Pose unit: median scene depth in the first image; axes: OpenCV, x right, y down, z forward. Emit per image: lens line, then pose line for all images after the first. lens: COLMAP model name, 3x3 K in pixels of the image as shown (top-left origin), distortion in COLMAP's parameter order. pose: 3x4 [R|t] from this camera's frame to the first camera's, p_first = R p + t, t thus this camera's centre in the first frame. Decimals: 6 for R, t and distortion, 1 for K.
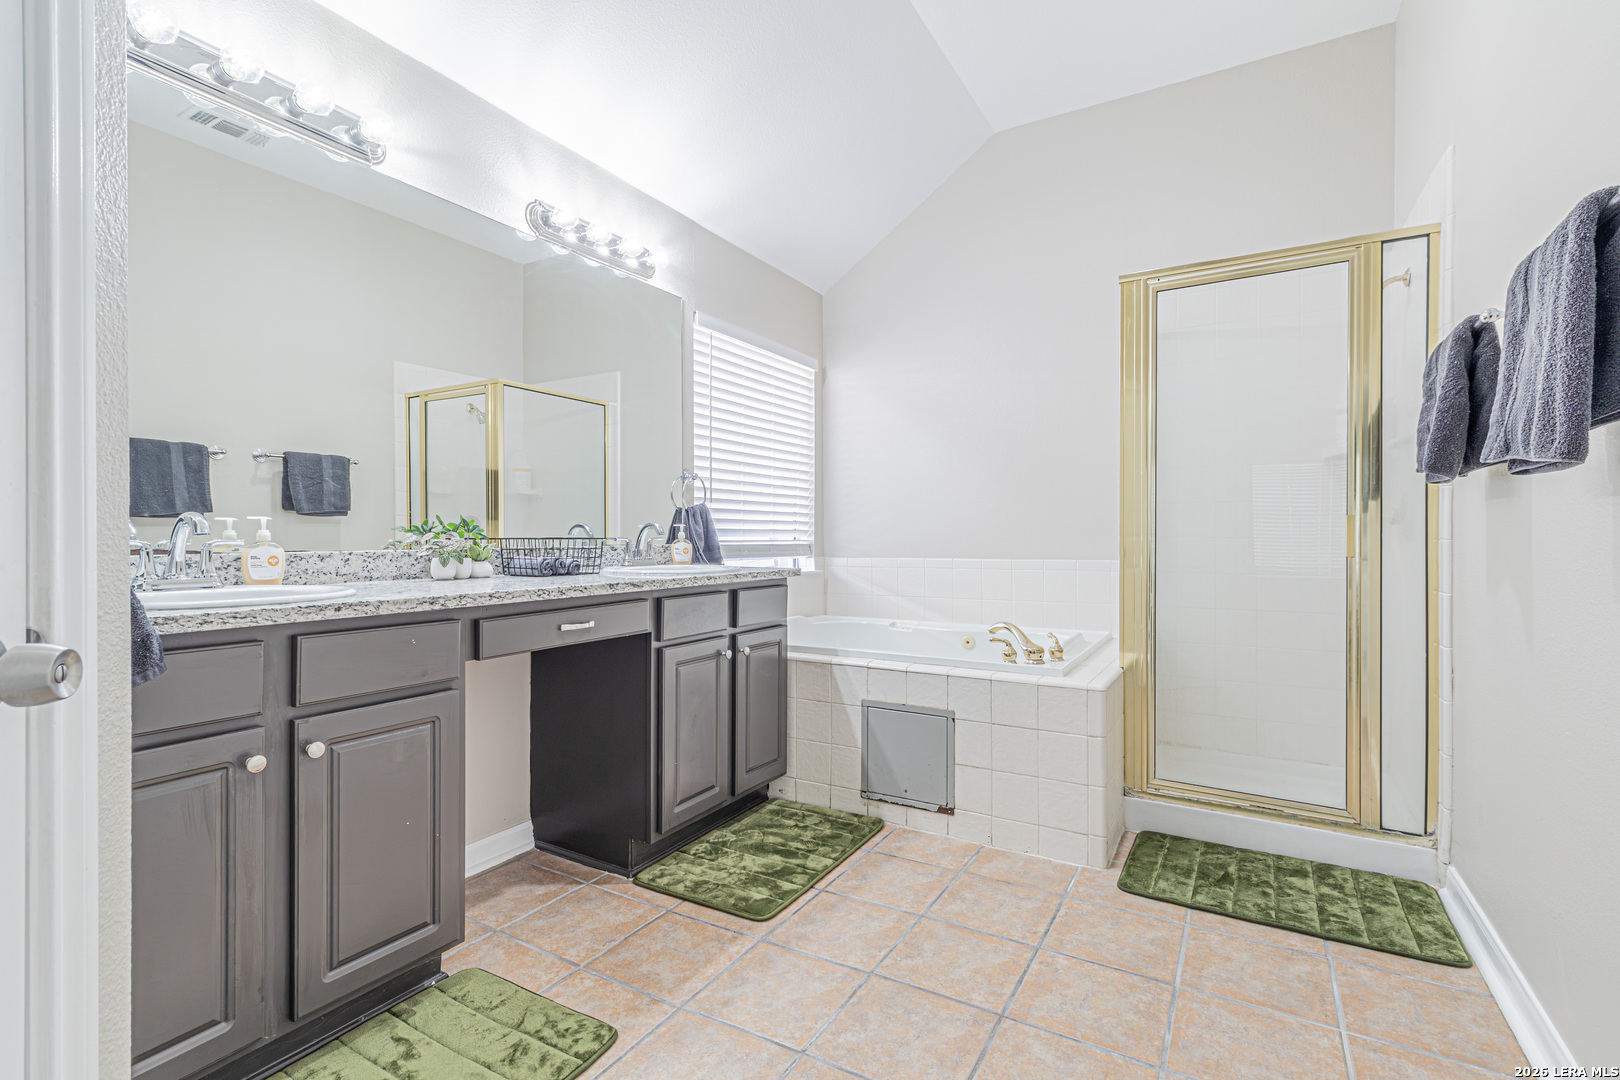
lens RADIAL K [[758.3, 0, 806.2], [0, 758.3, 531.8], [0, 0, 1]] dist [0.008254, -0.000037]
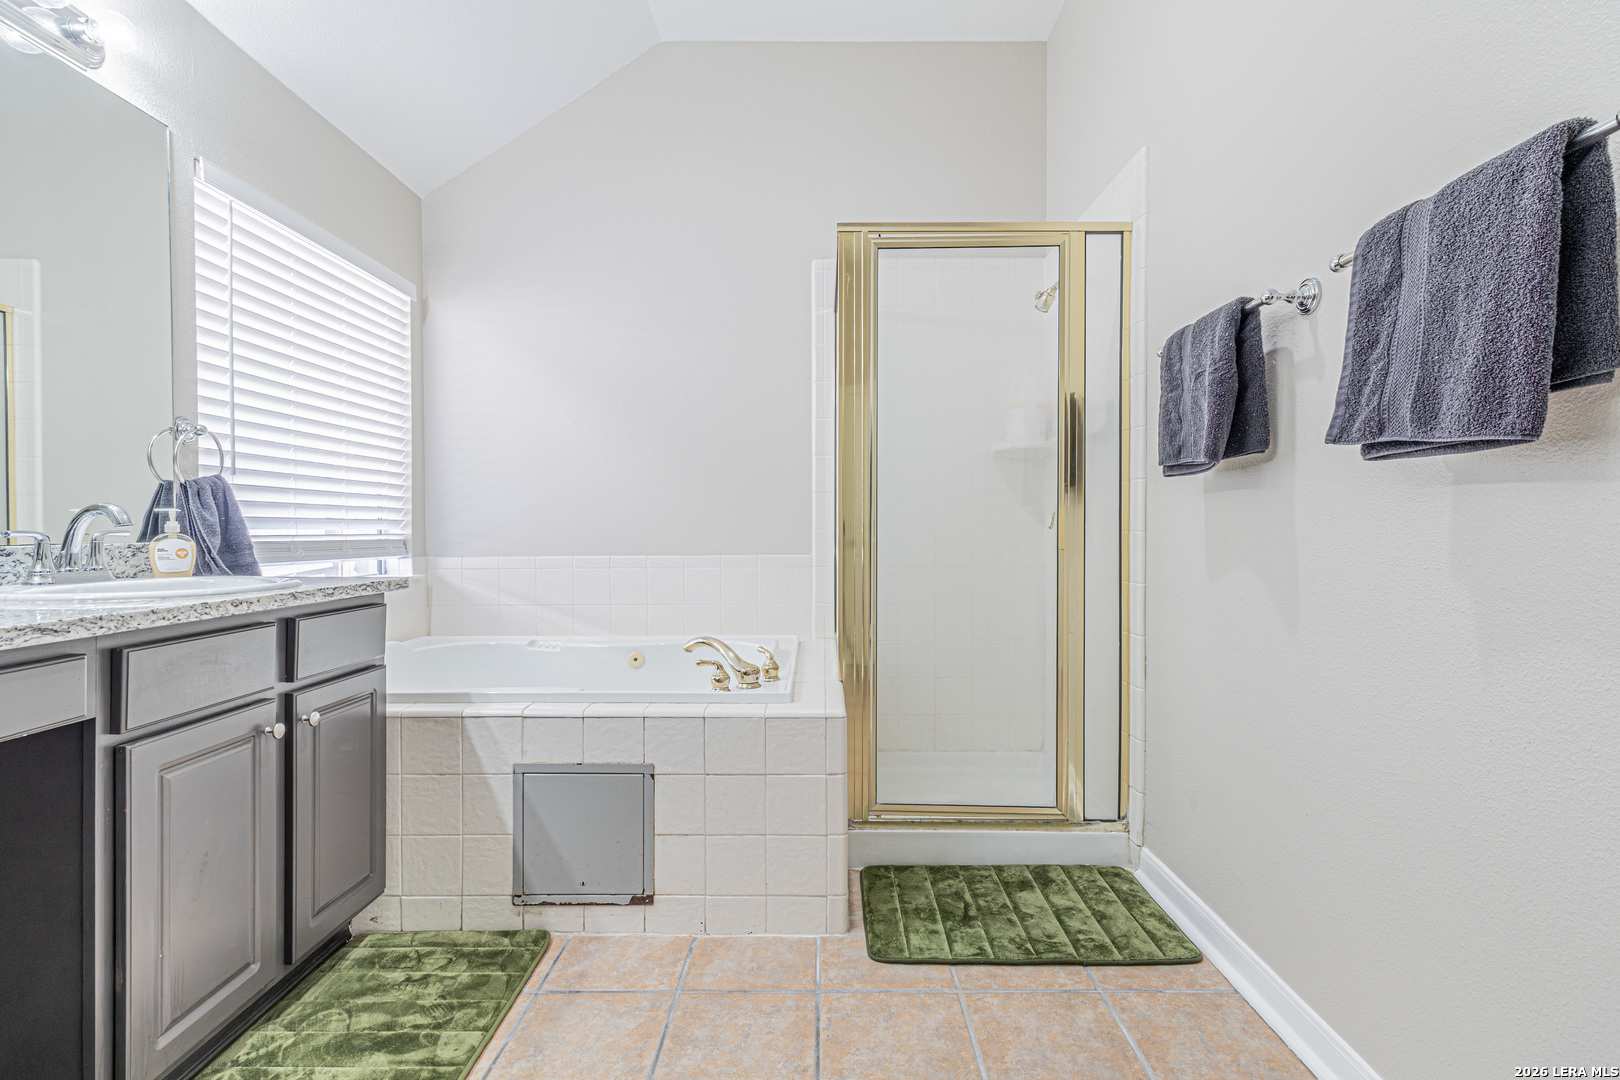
lens RADIAL K [[758.3, 0, 822.1], [0, 758.3, 534.4], [0, 0, 1]] dist [0.008254, -0.000037]
pose [[0.856712, -0.004513, 0.515776, -0.049317], [-0.002411, 0.999916, 0.012754, 0.002100], [-0.515790, -0.012170, 0.856629, 0.304842]]
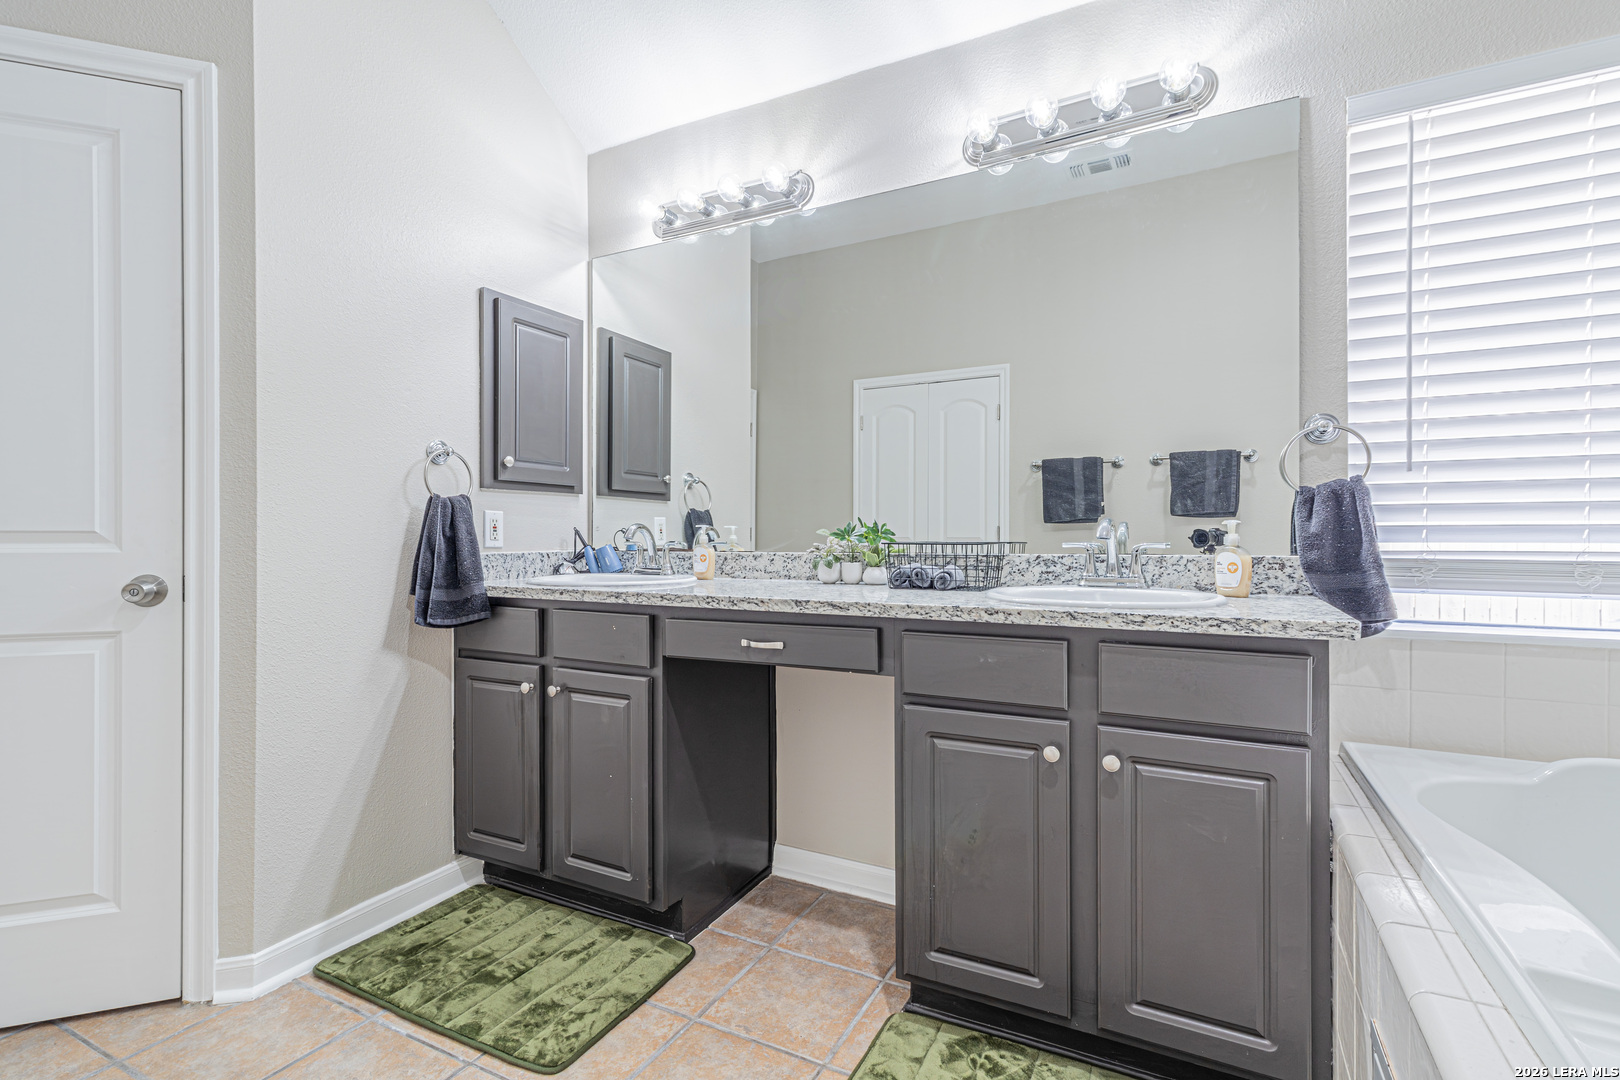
lens RADIAL K [[758.3, 0, 808.0], [0, 758.3, 533.6], [0, 0, 1]] dist [0.008254, -0.000037]
pose [[0.052267, -0.004674, -0.998622, 0.488643], [0.004993, 0.999978, -0.004419, 0.001242], [0.998621, -0.004755, 0.052289, 0.861708]]
